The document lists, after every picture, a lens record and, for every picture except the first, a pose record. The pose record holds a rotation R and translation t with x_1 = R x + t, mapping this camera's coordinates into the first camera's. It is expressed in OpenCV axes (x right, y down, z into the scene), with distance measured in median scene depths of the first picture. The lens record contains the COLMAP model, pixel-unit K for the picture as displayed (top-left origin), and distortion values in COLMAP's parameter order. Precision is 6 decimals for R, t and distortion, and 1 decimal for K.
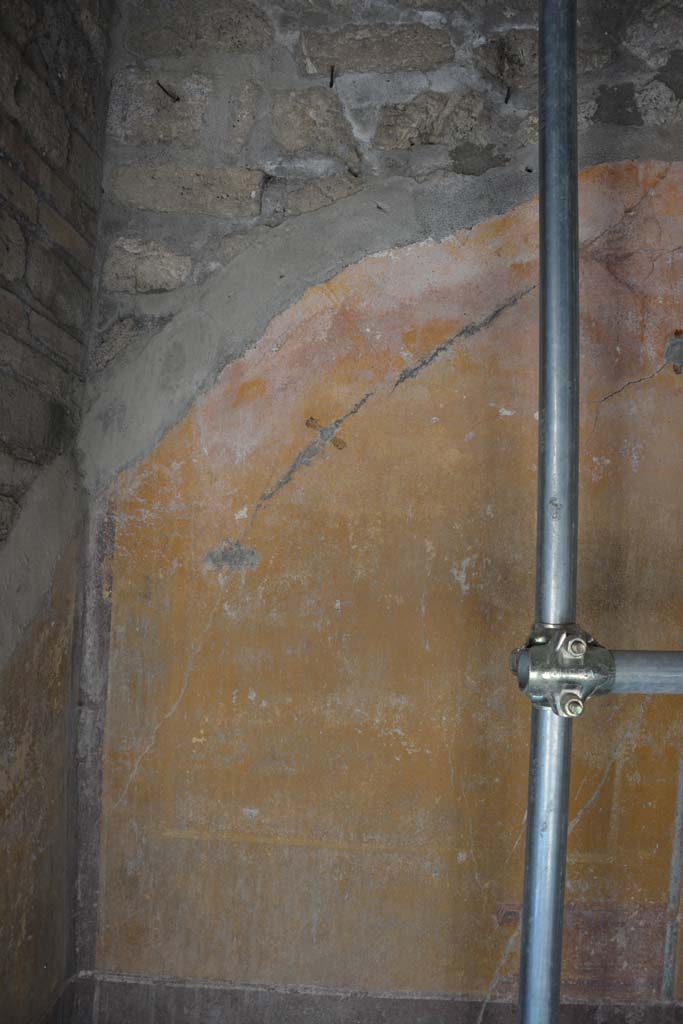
lens RADIAL K [[768.0, 0, 341.5], [0, 768.0, 512.0], [0, 0, 1]] dist [-0.161944, 0.102339]
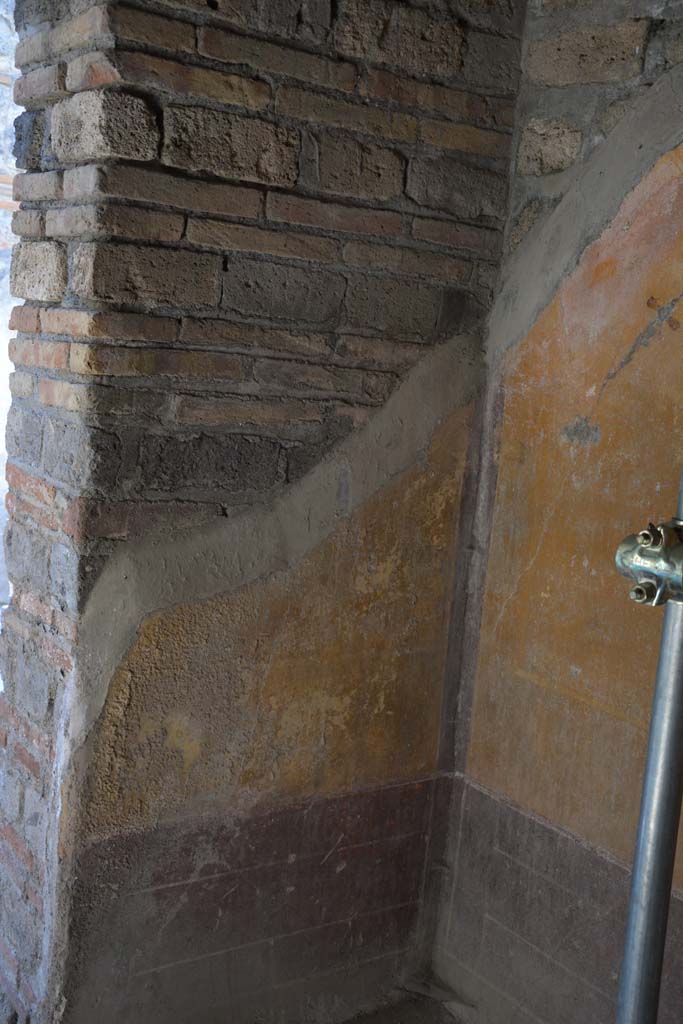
lens RADIAL K [[1123.1, 0, 341.5], [0, 1123.1, 512.0], [0, 0, 1]] dist [-0.015500, 0.211169]
pose [[0.601486, 0.130944, -0.788079, 0.908386], [-0.011795, 0.987824, 0.155130, -0.070140], [0.798796, -0.084013, 0.595706, -0.210939]]
